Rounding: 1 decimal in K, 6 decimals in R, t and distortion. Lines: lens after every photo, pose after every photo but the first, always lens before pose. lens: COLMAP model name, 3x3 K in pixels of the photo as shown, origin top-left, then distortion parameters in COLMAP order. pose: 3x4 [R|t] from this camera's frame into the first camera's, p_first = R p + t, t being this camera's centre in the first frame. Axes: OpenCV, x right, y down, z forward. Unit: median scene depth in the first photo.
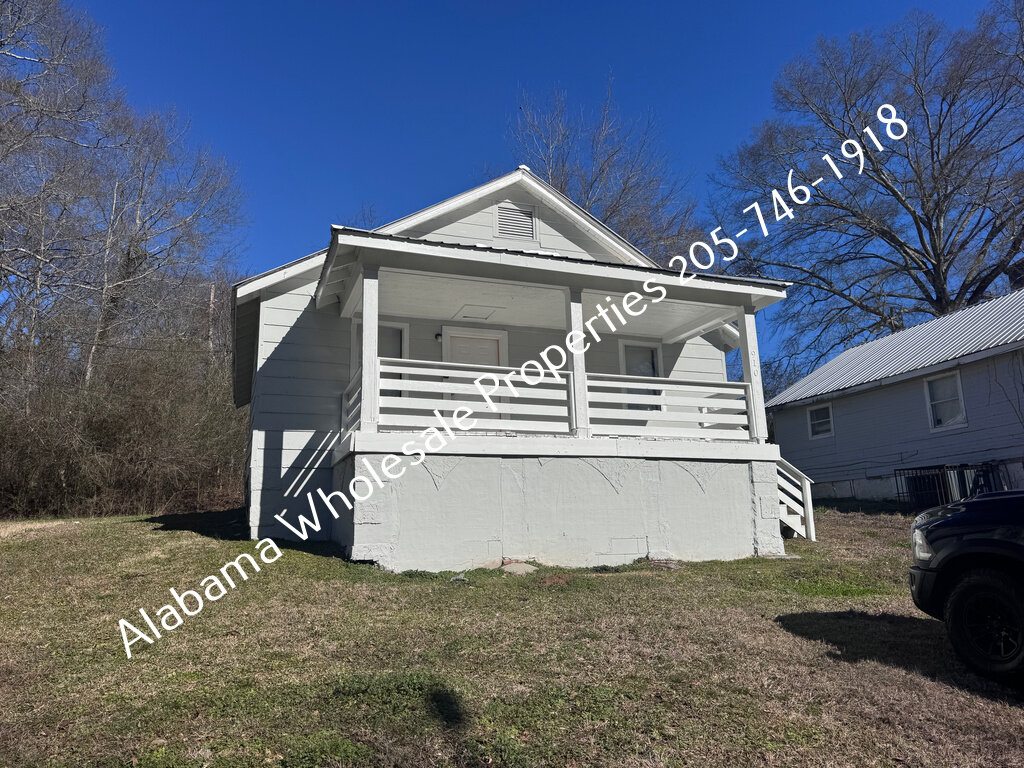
lens RADIAL K [[721.8, 0, 506.1], [0, 721.8, 379.1], [0, 0, 1]] dist [0.057266, -0.049890]
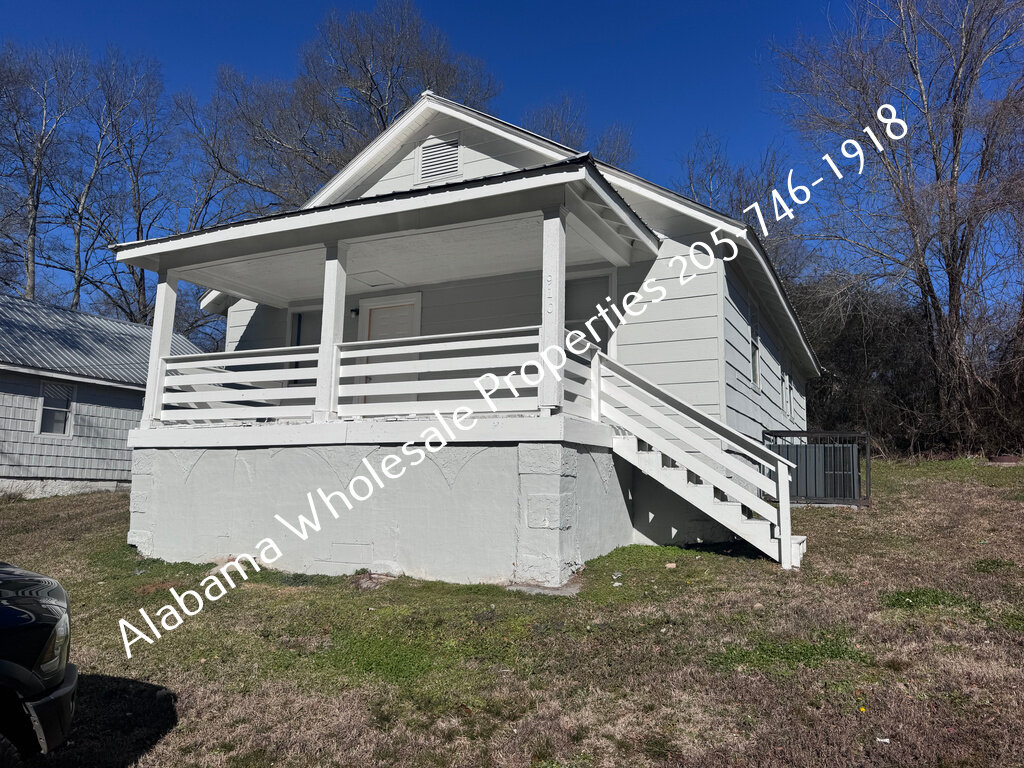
lens RADIAL K [[721.8, 0, 515.9], [0, 721.8, 385.8], [0, 0, 1]] dist [0.057266, -0.049890]
pose [[0.688748, -0.064353, -0.722139, 0.707937], [0.128472, 0.991123, 0.034208, 0.031218], [0.713527, -0.116335, 0.690902, 0.464216]]
